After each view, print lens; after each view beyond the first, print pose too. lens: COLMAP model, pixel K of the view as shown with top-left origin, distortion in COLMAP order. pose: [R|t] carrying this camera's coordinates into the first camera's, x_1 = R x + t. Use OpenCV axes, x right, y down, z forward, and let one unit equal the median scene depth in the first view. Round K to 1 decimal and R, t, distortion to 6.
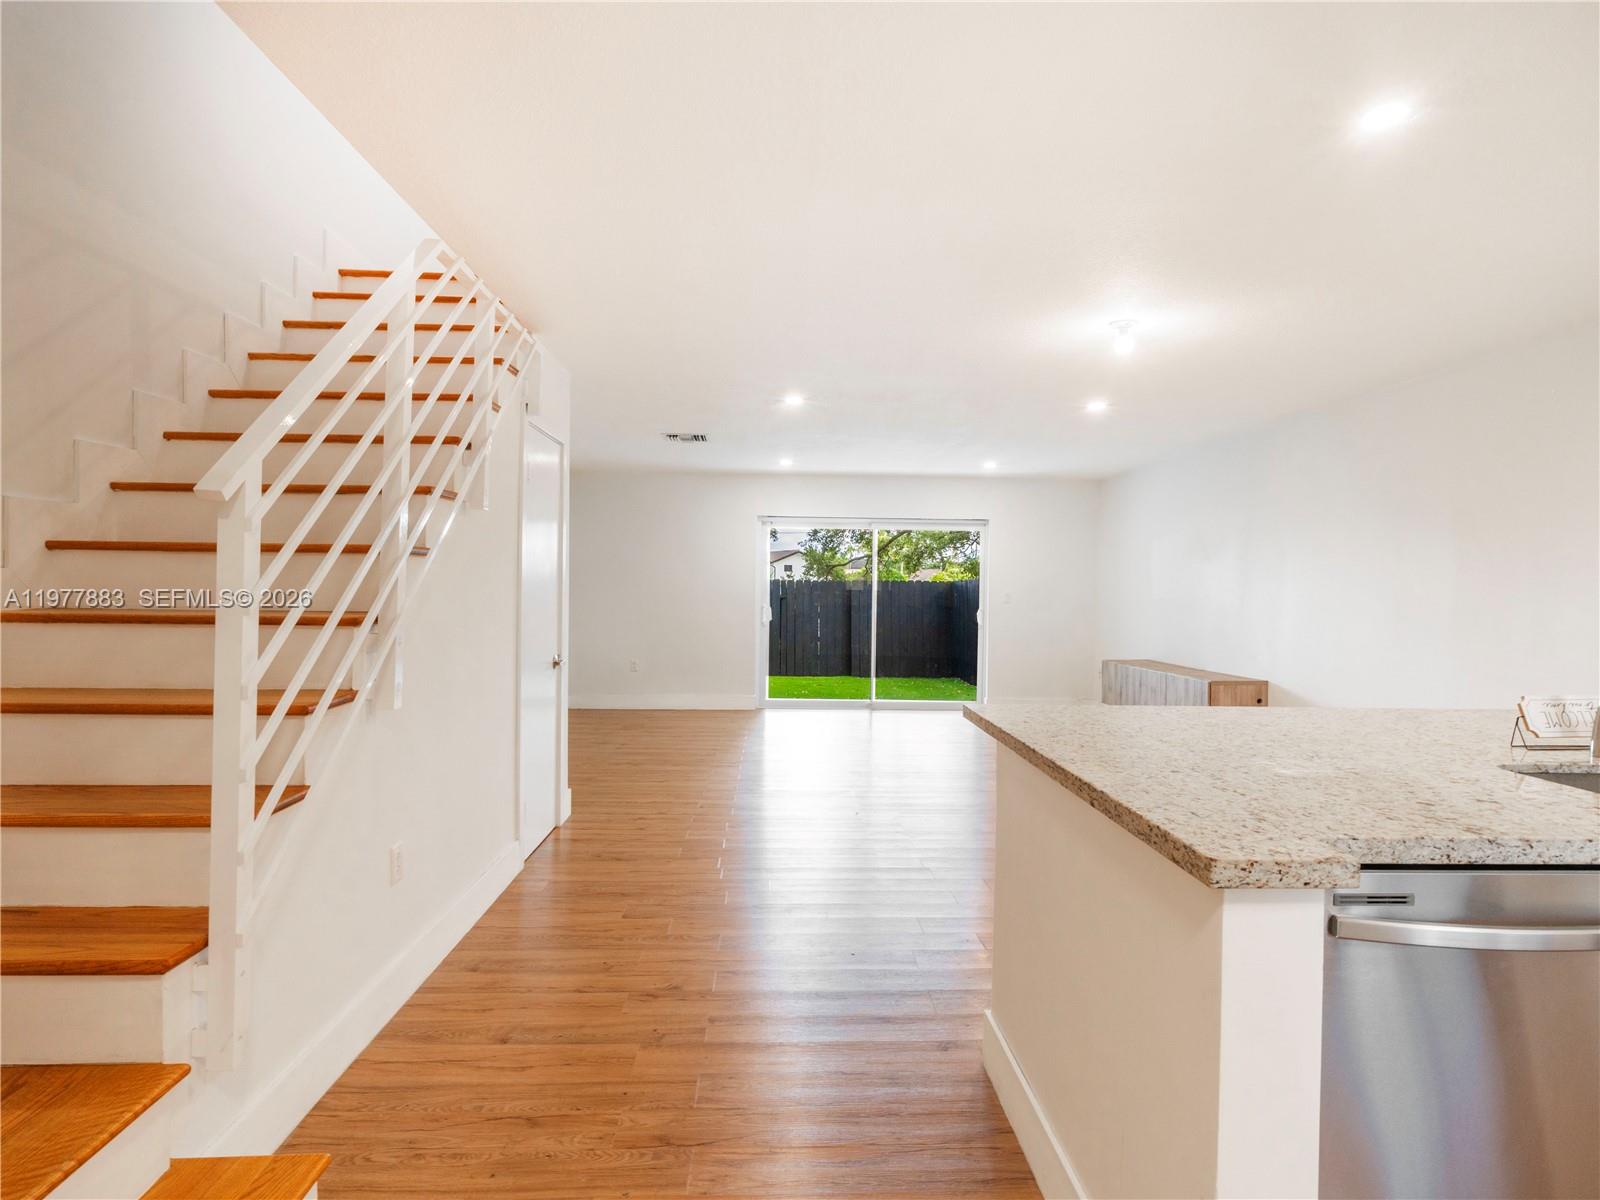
lens RADIAL K [[831.5, 0, 805.6], [0, 831.5, 597.9], [0, 0, 1]] dist [-0.005082, -0.000701]
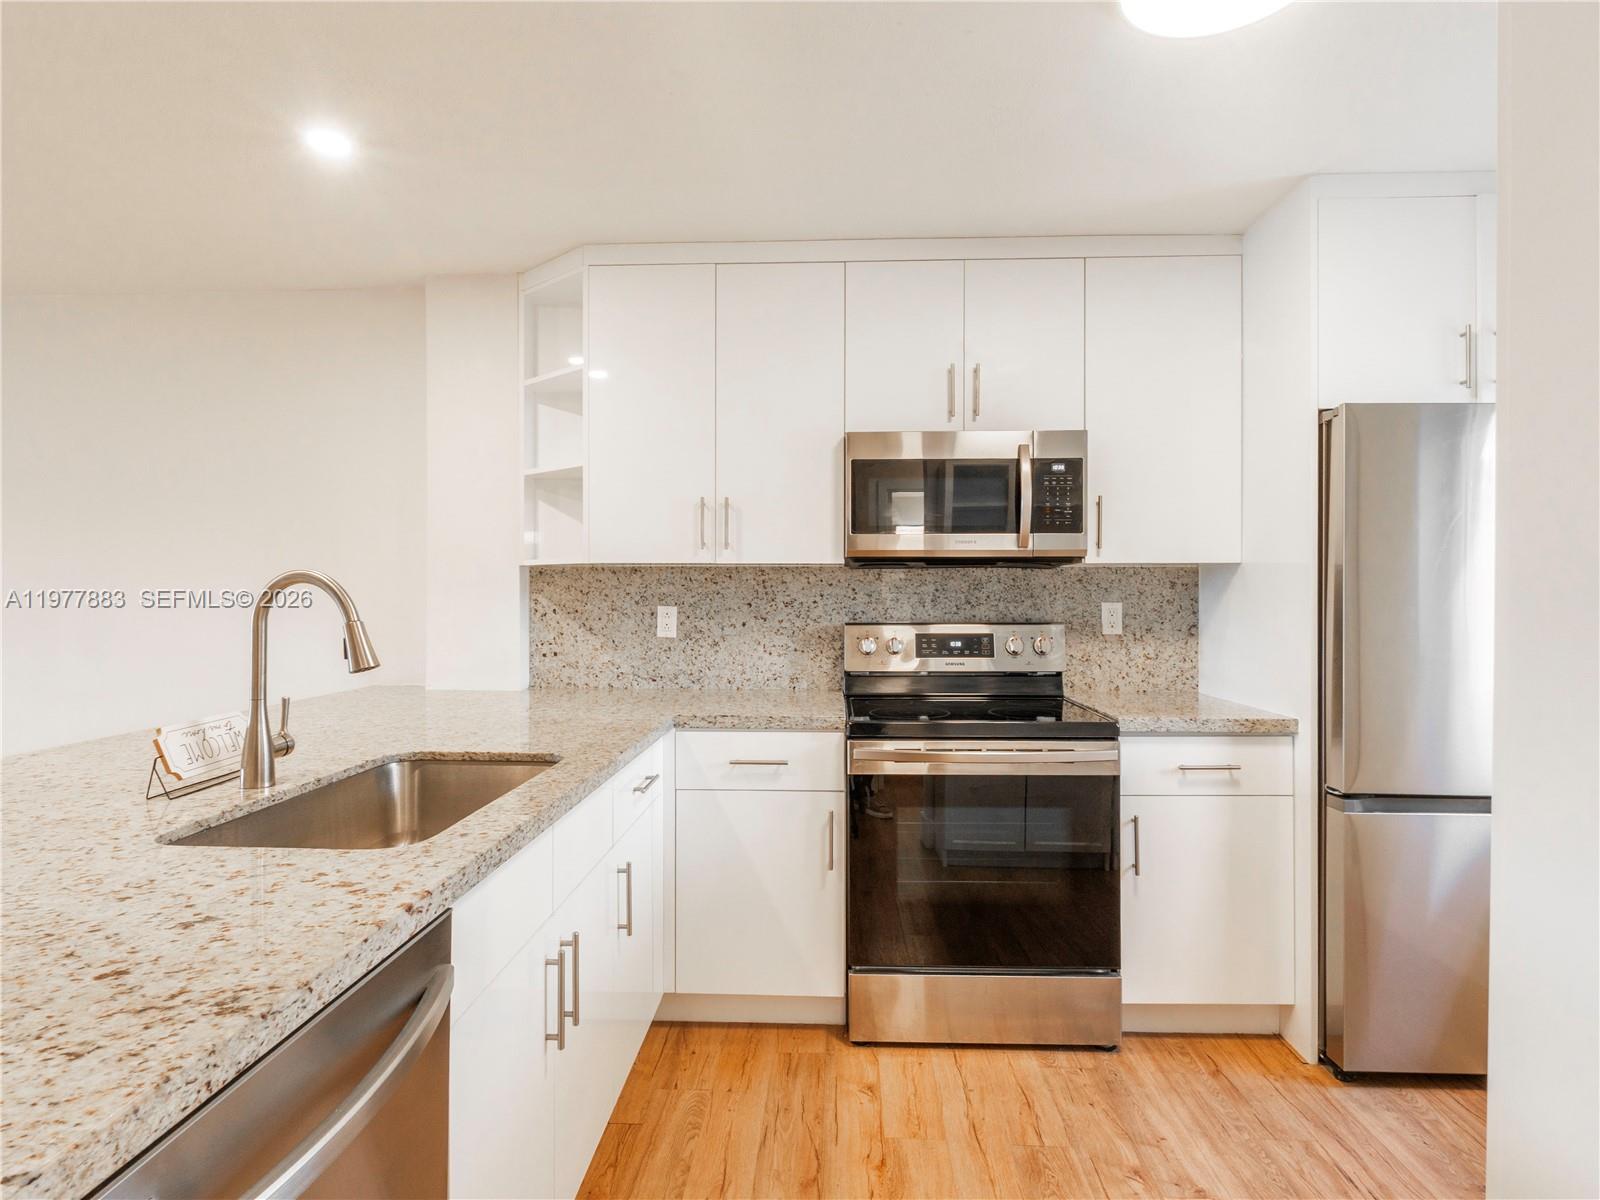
lens RADIAL K [[827.6, 0, 800.5], [0, 827.6, 596.3], [0, 0, 1]] dist [-0.005779, 0.000658]
pose [[0.089213, -0.015820, 0.995887, 0.061978], [0.012125, 0.999817, 0.014797, -0.001816], [-0.995939, 0.010755, 0.089388, 0.124140]]
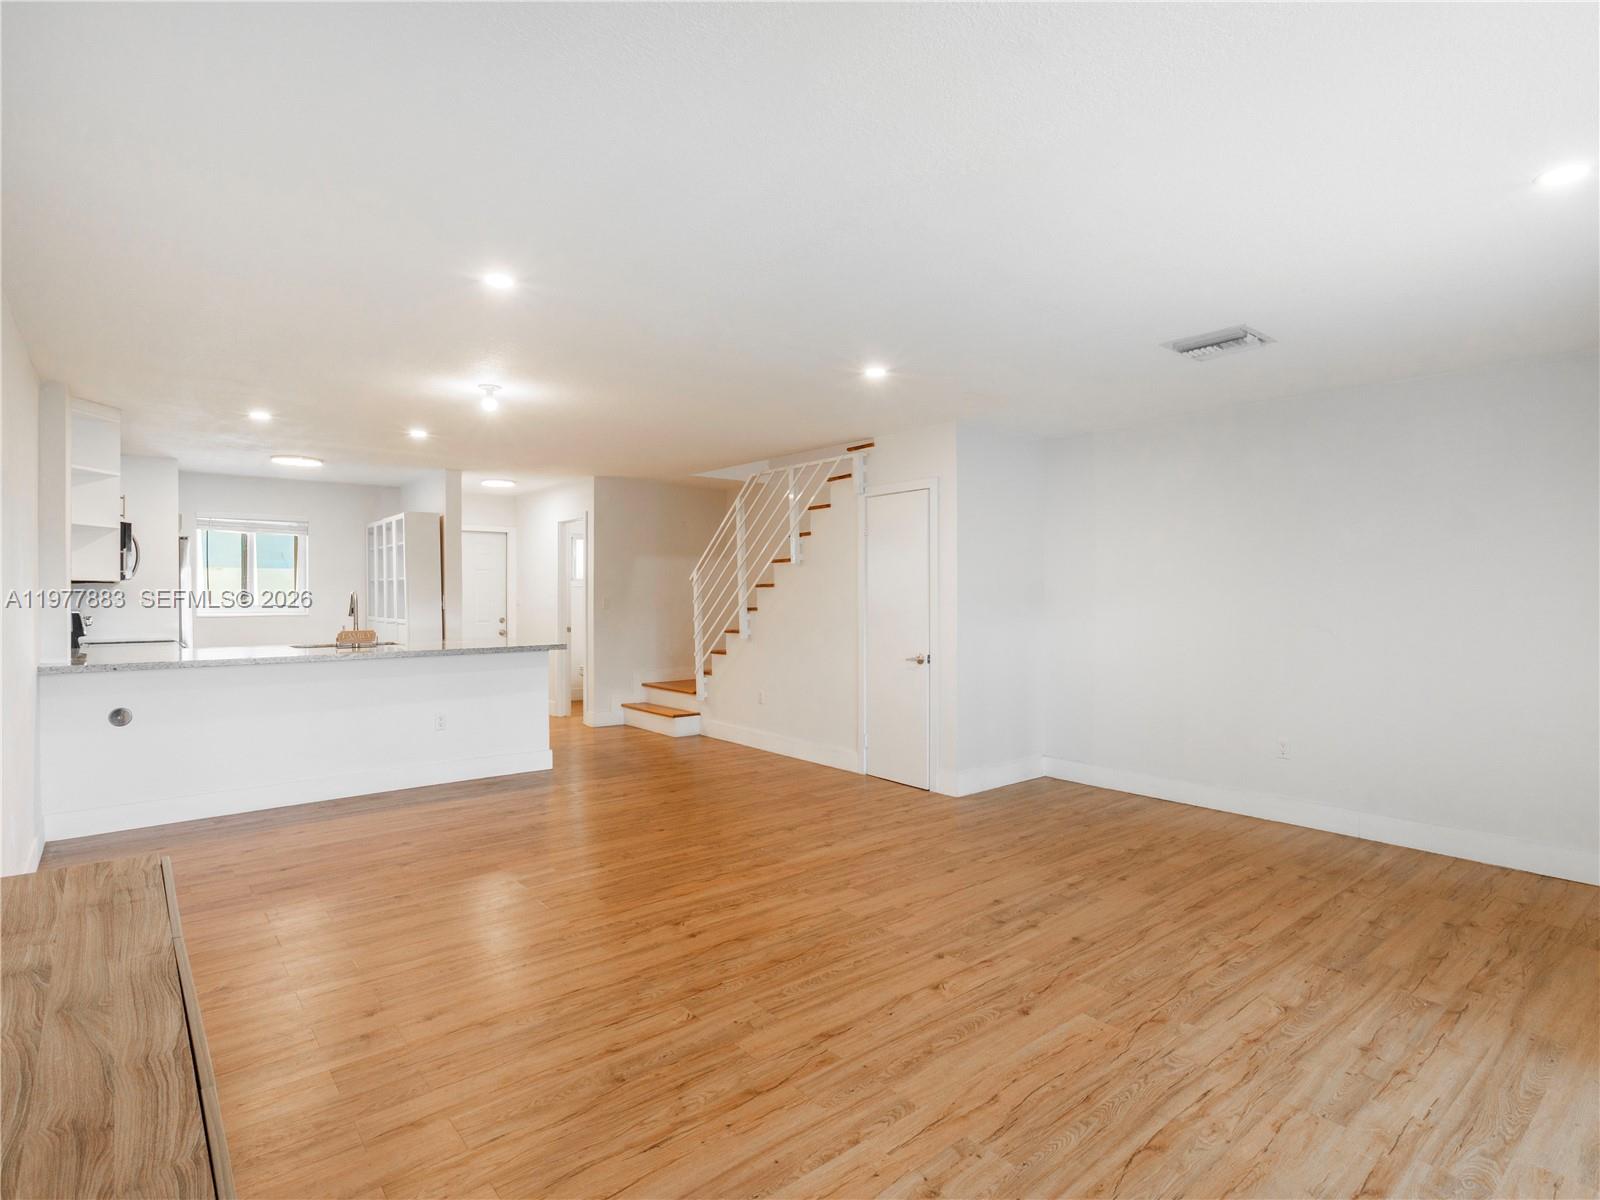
lens RADIAL K [[827.6, 0, 800.5], [0, 827.6, 596.3], [0, 0, 1]] dist [-0.005779, 0.000658]
pose [[-0.796178, -0.012631, -0.604931, 0.482482], [-0.020463, 0.999772, 0.006056, -0.019323], [0.604717, 0.017200, -0.796255, 1.446971]]
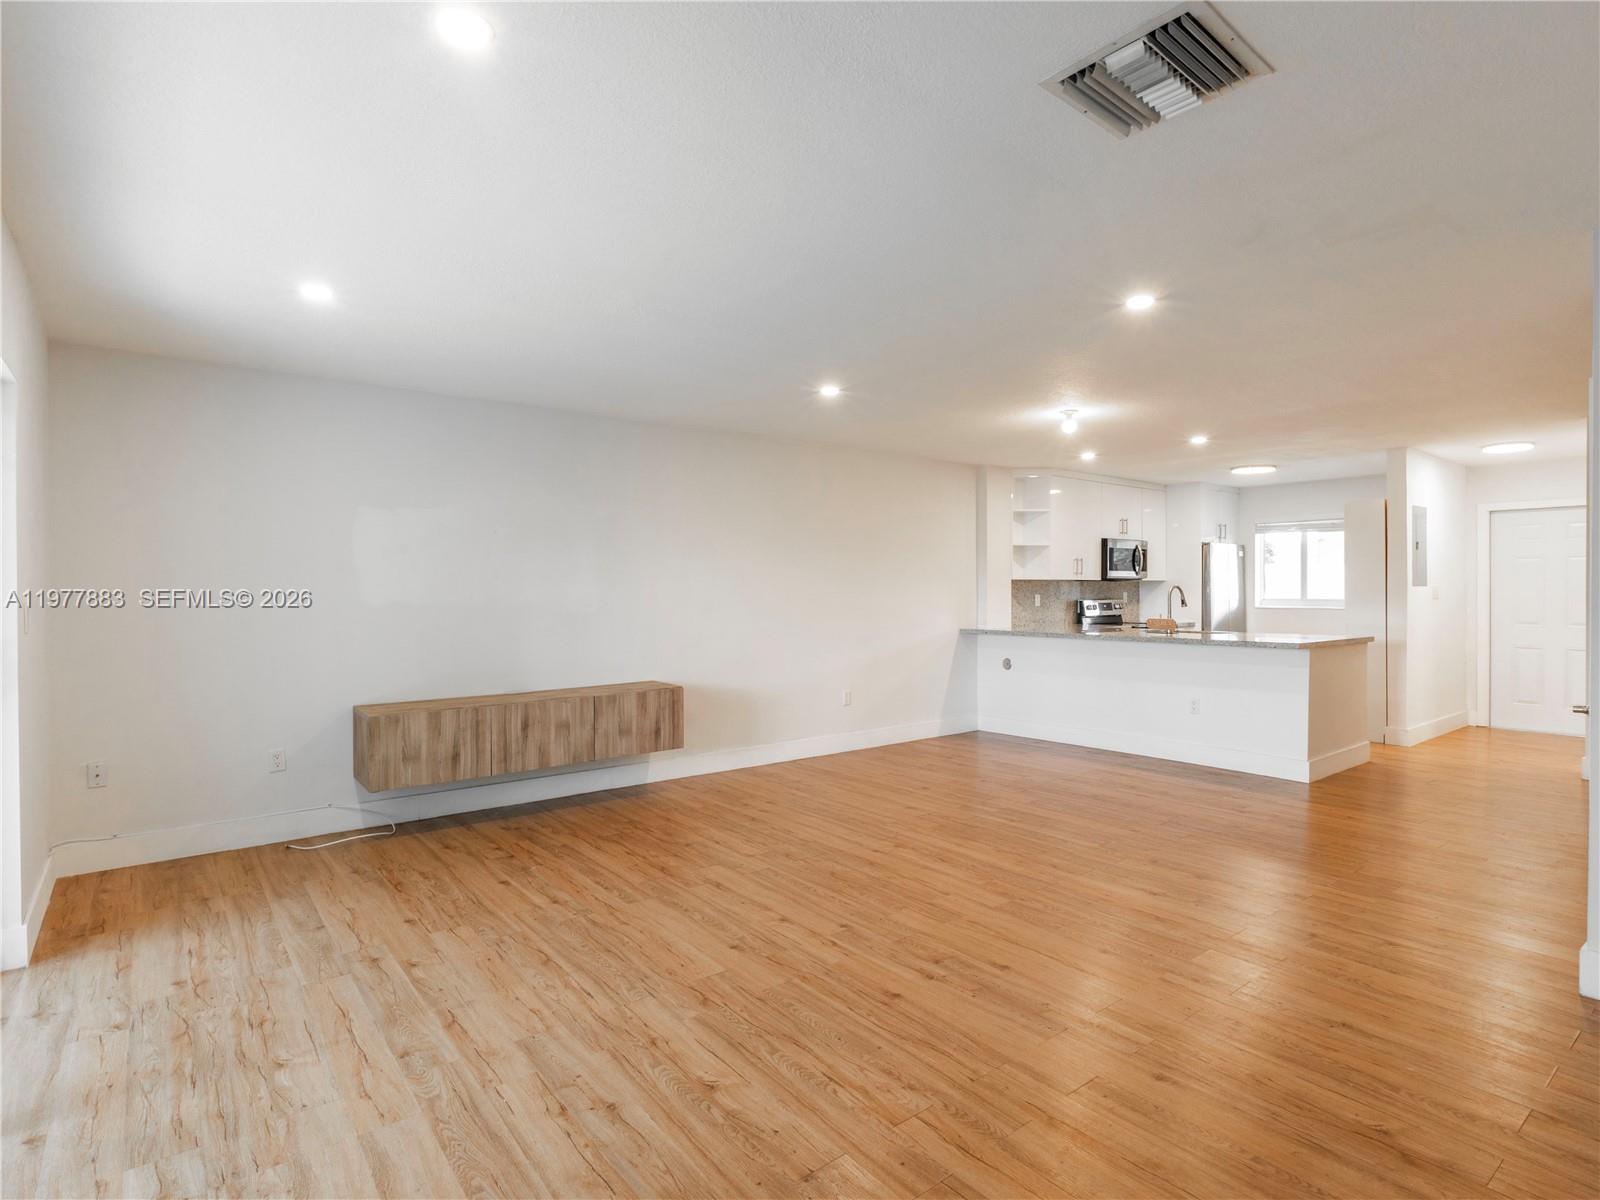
lens RADIAL K [[827.6, 0, 800.5], [0, 827.6, 596.3], [0, 0, 1]] dist [-0.005779, 0.000658]
pose [[-0.584141, -0.019474, 0.811419, -0.343667], [0.003965, 0.999632, 0.026845, -0.025945], [-0.811643, 0.018898, -0.583848, 1.430632]]
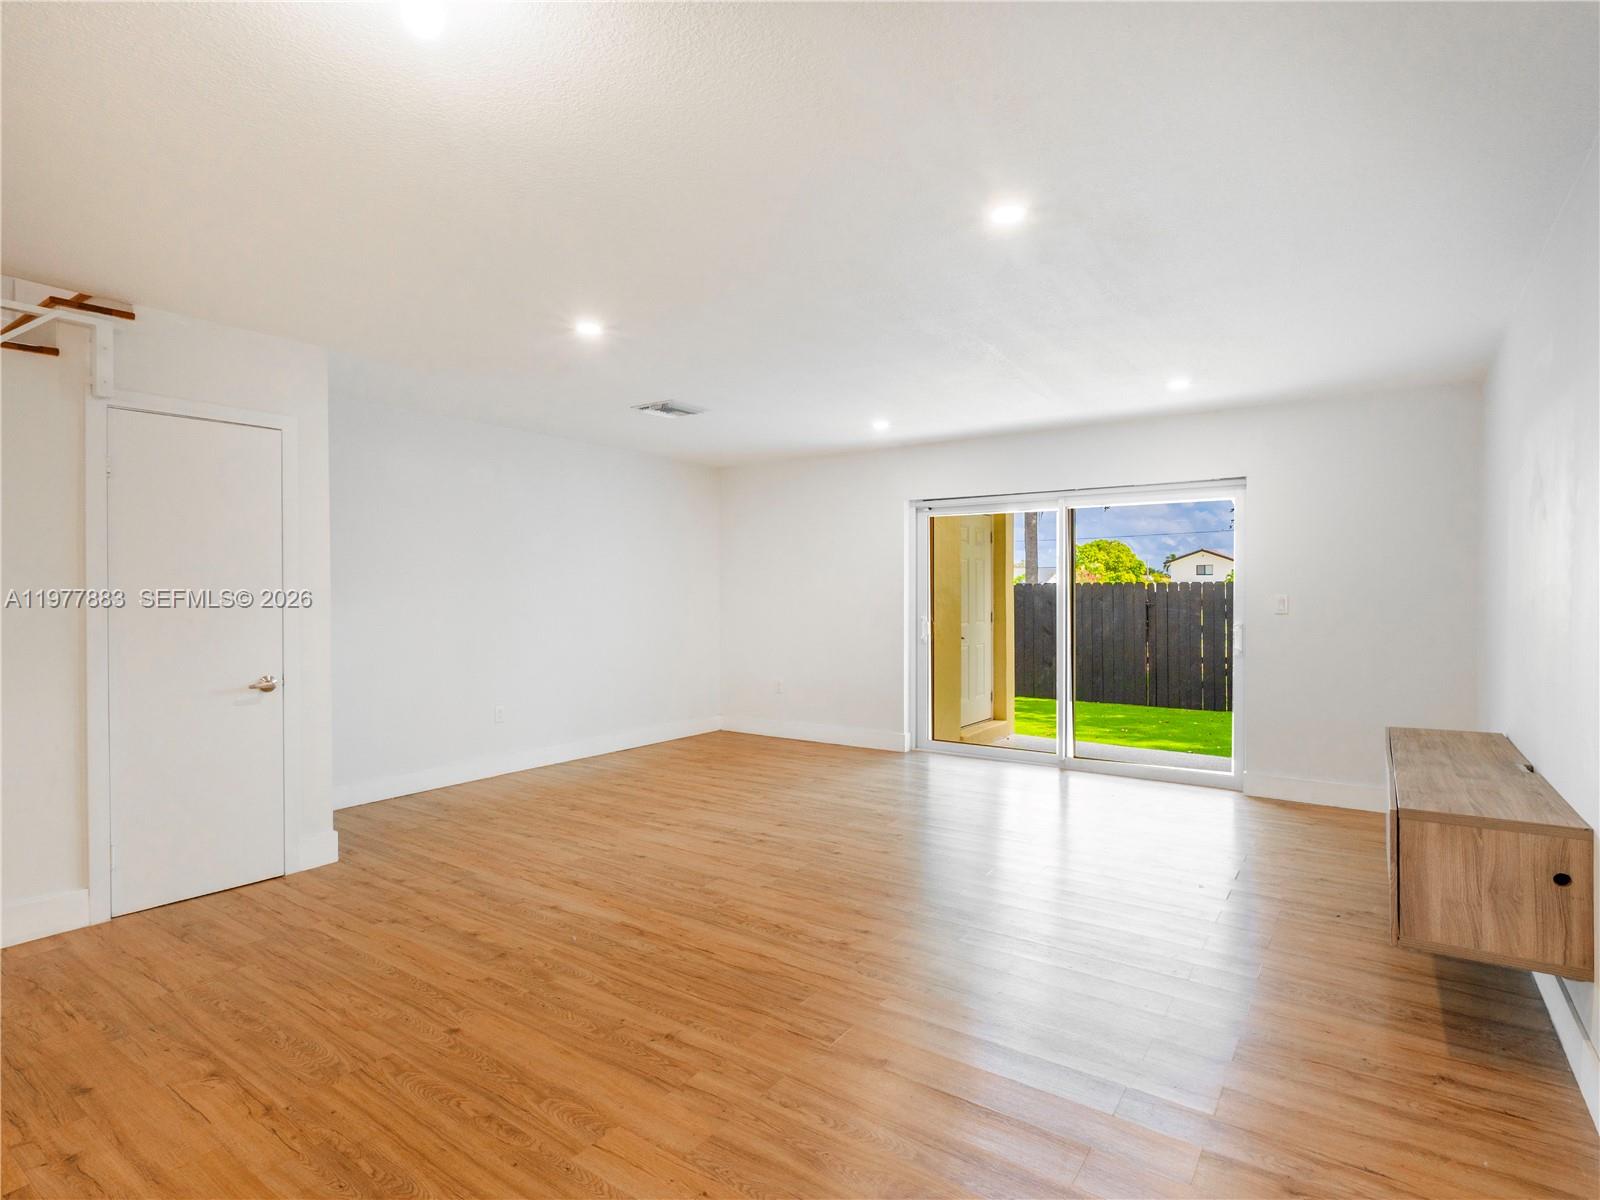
lens RADIAL K [[827.6, 0, 800.5], [0, 827.6, 596.3], [0, 0, 1]] dist [-0.005779, 0.000658]
pose [[0.794107, -0.011323, -0.607672, 0.501385], [0.004109, 0.999904, -0.013262, -0.000479], [0.607764, 0.008034, 0.794077, 0.495171]]
